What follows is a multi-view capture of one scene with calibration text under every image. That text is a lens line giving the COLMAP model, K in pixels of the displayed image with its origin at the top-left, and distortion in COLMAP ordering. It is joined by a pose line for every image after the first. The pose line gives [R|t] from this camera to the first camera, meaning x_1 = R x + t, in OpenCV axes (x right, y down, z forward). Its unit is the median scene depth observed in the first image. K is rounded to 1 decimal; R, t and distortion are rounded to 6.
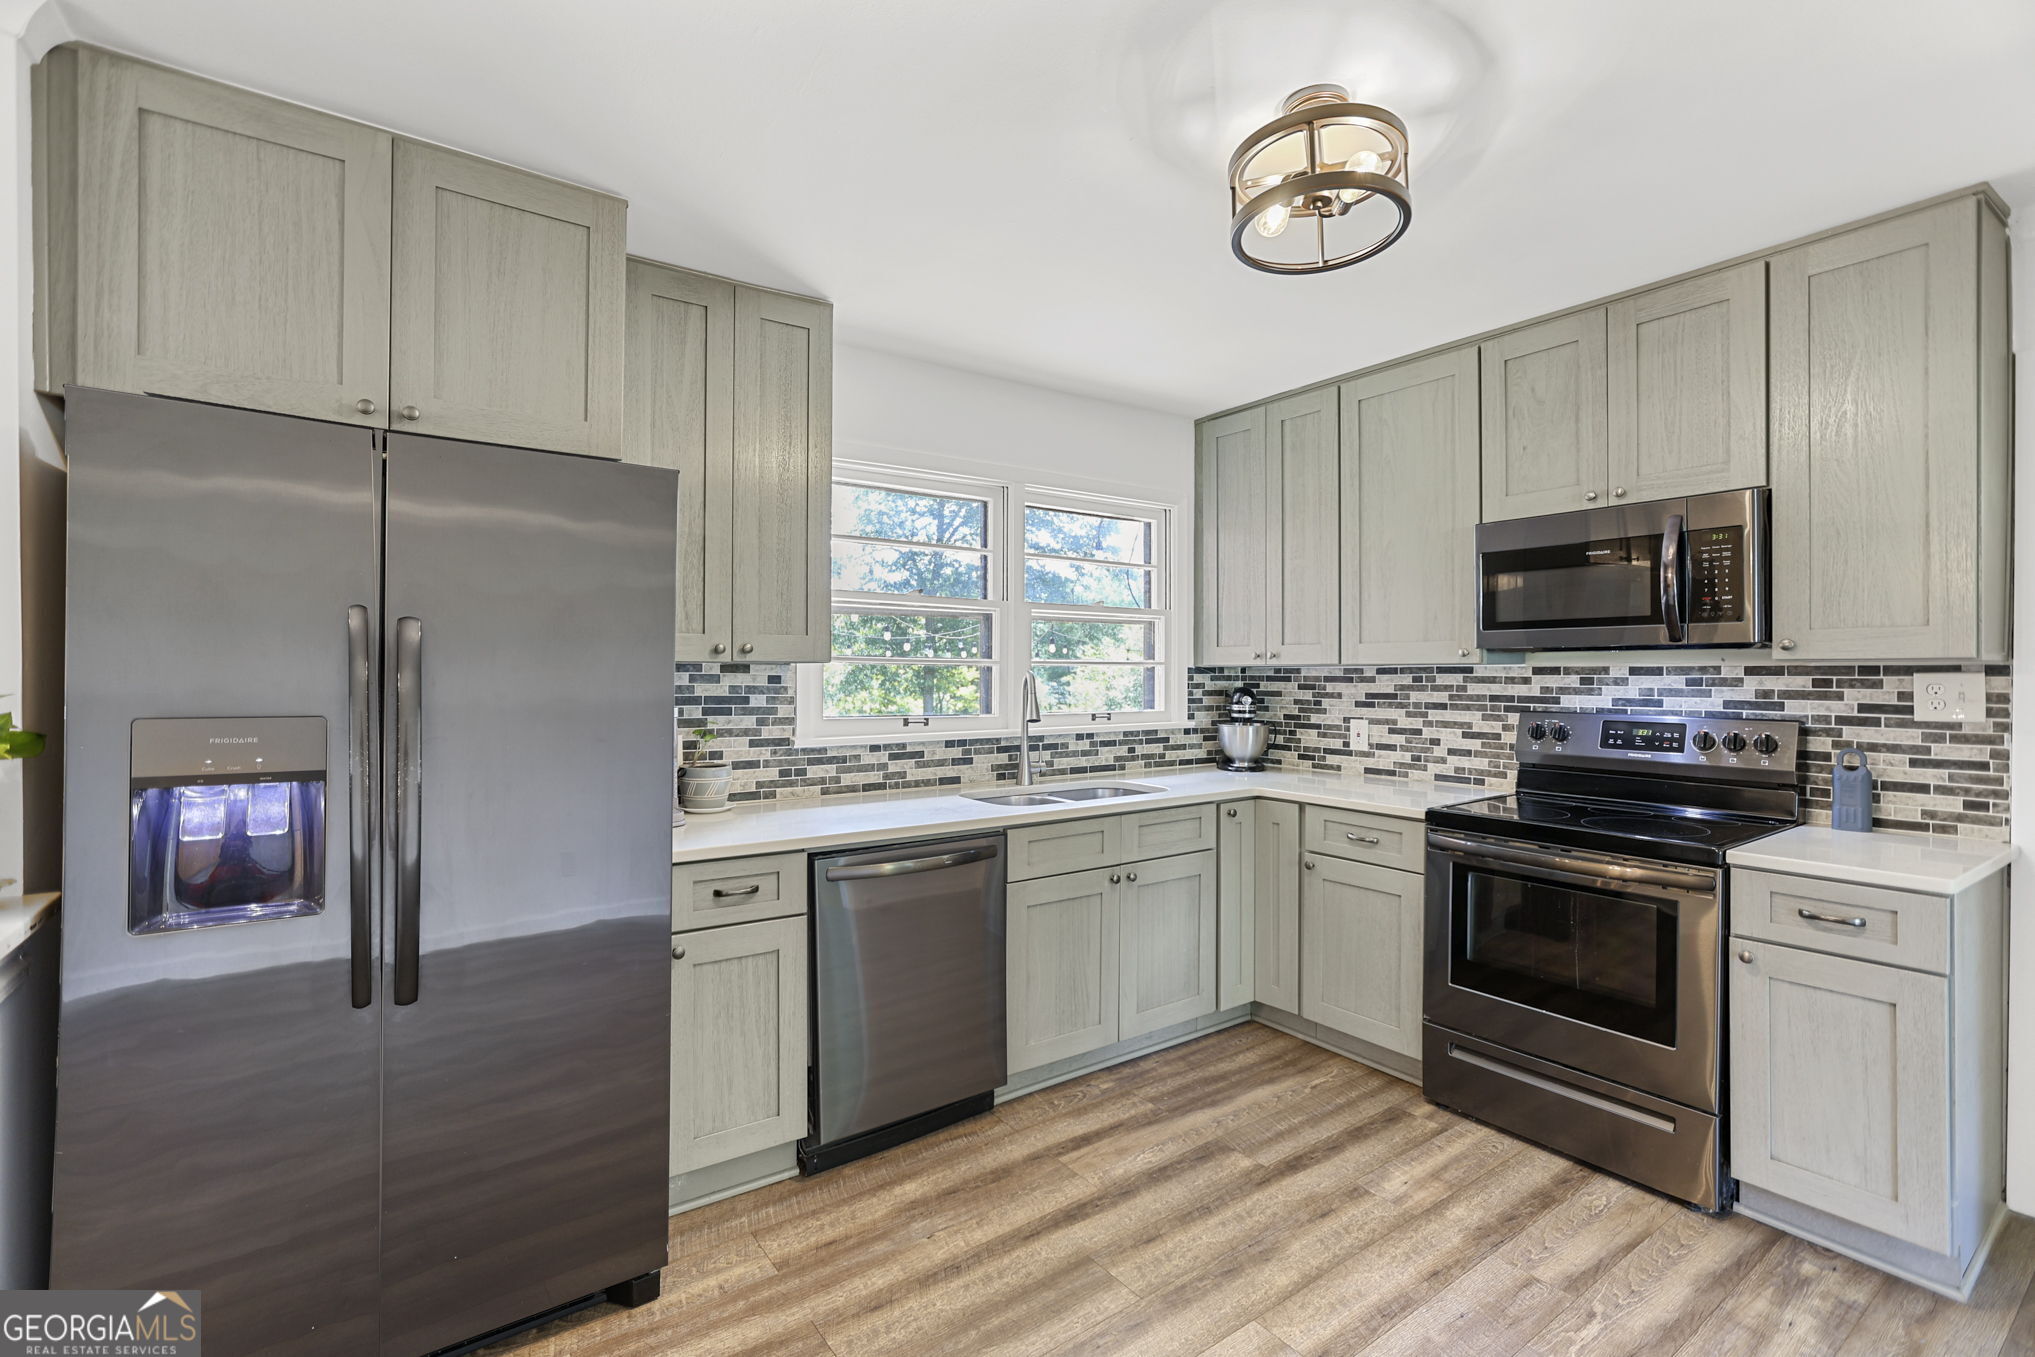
lens RADIAL K [[920.2, 0, 1009.7], [0, 920.2, 672.2], [0, 0, 1]] dist [-0.010949, 0.001701]
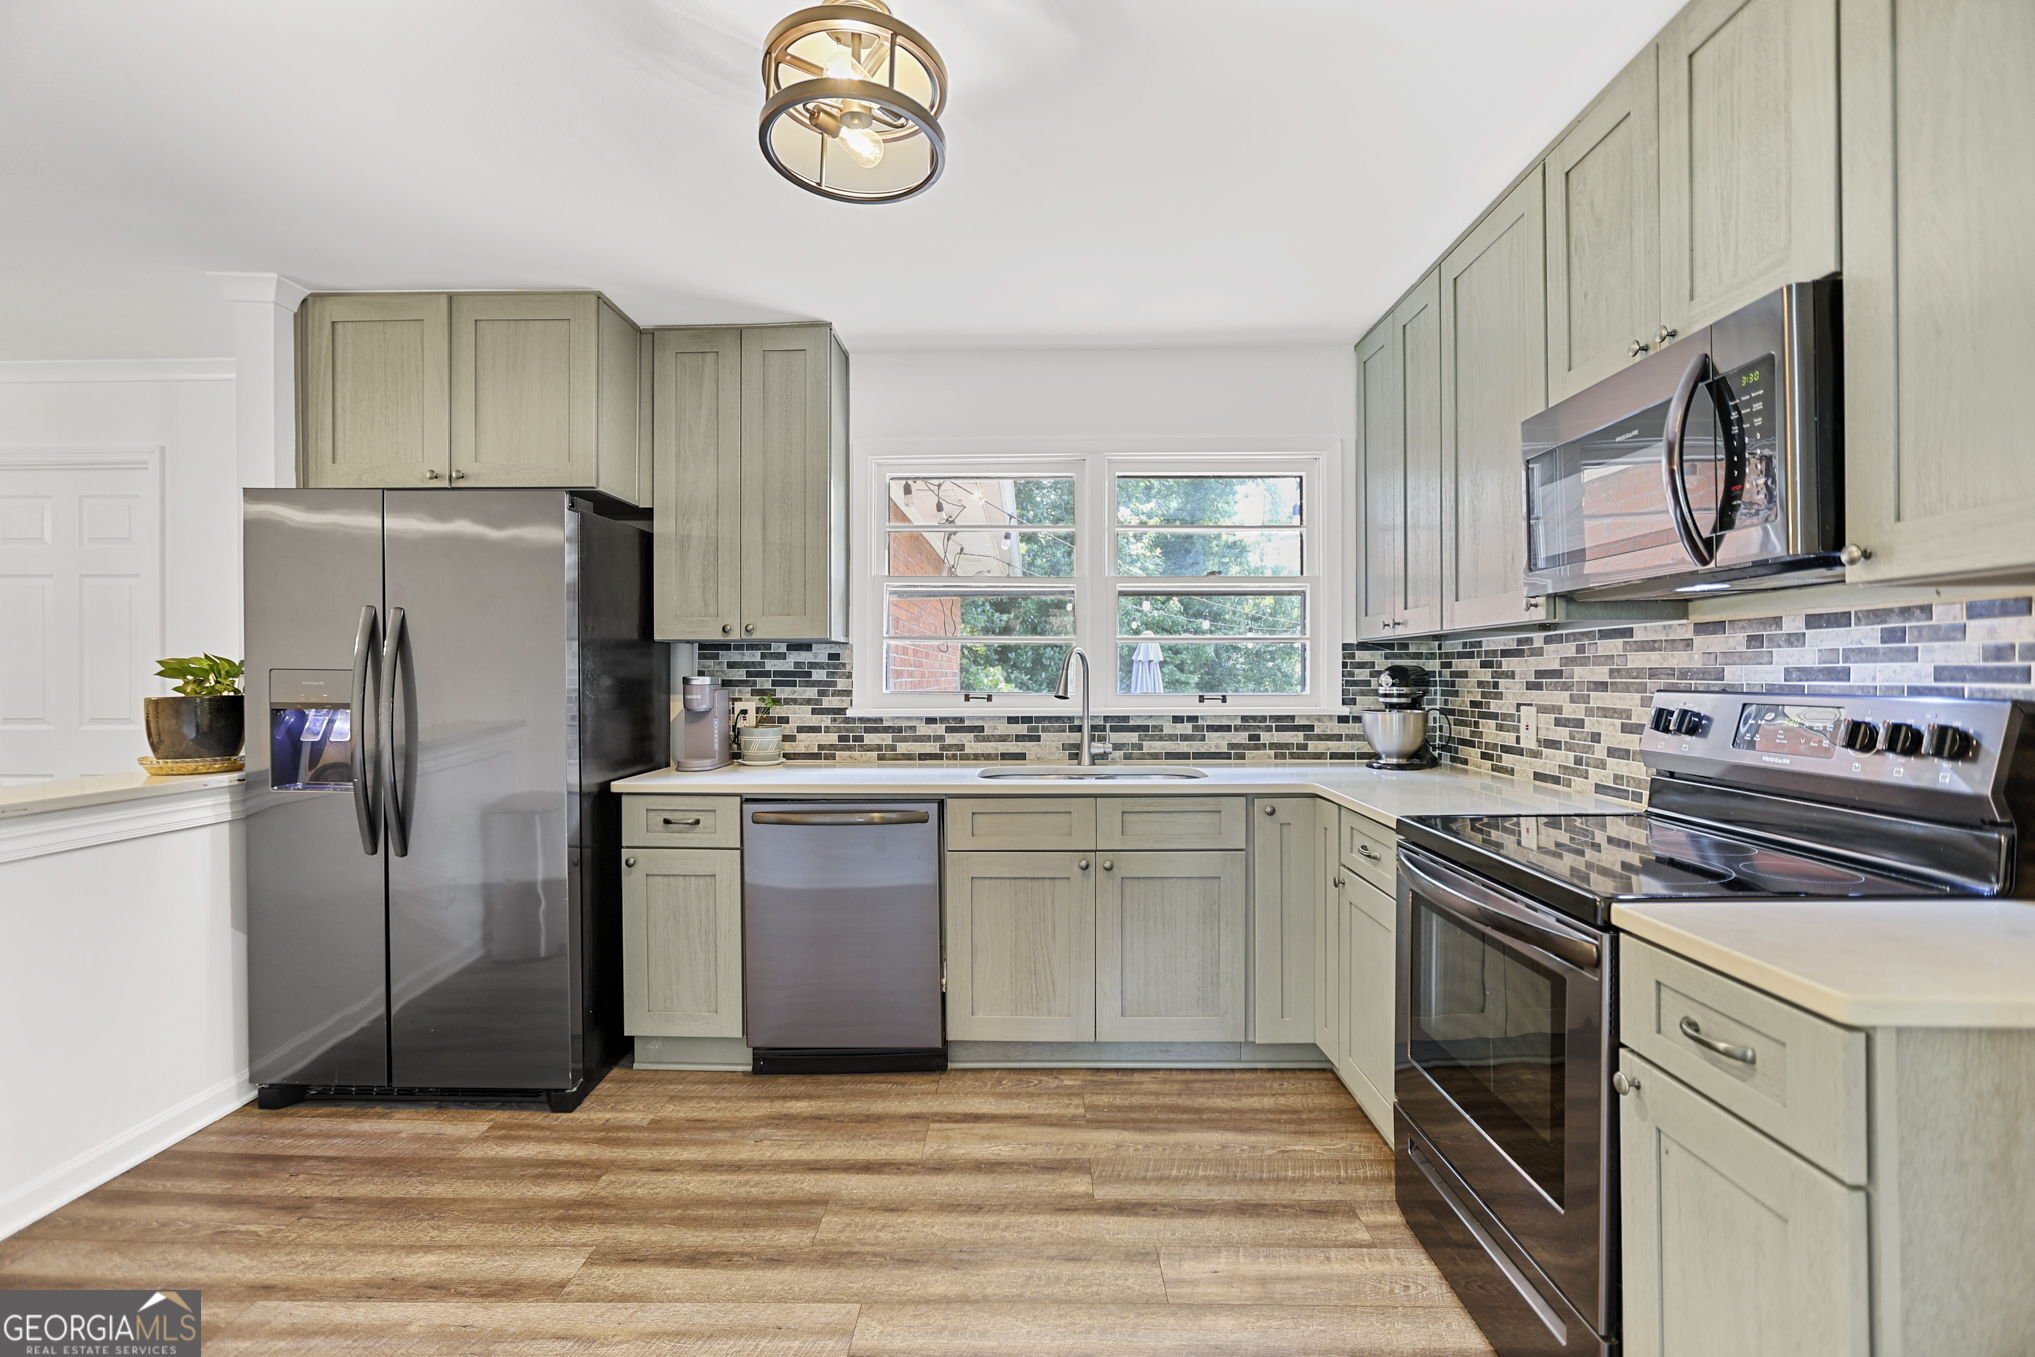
lens RADIAL K [[920.2, 0, 1012.9], [0, 920.2, 675.7], [0, 0, 1]] dist [-0.010949, 0.001701]
pose [[0.801982, -0.002424, -0.597343, 0.630338], [0.002986, 0.999996, -0.000048, 0.033424], [0.597340, -0.001745, 0.801986, 0.213257]]
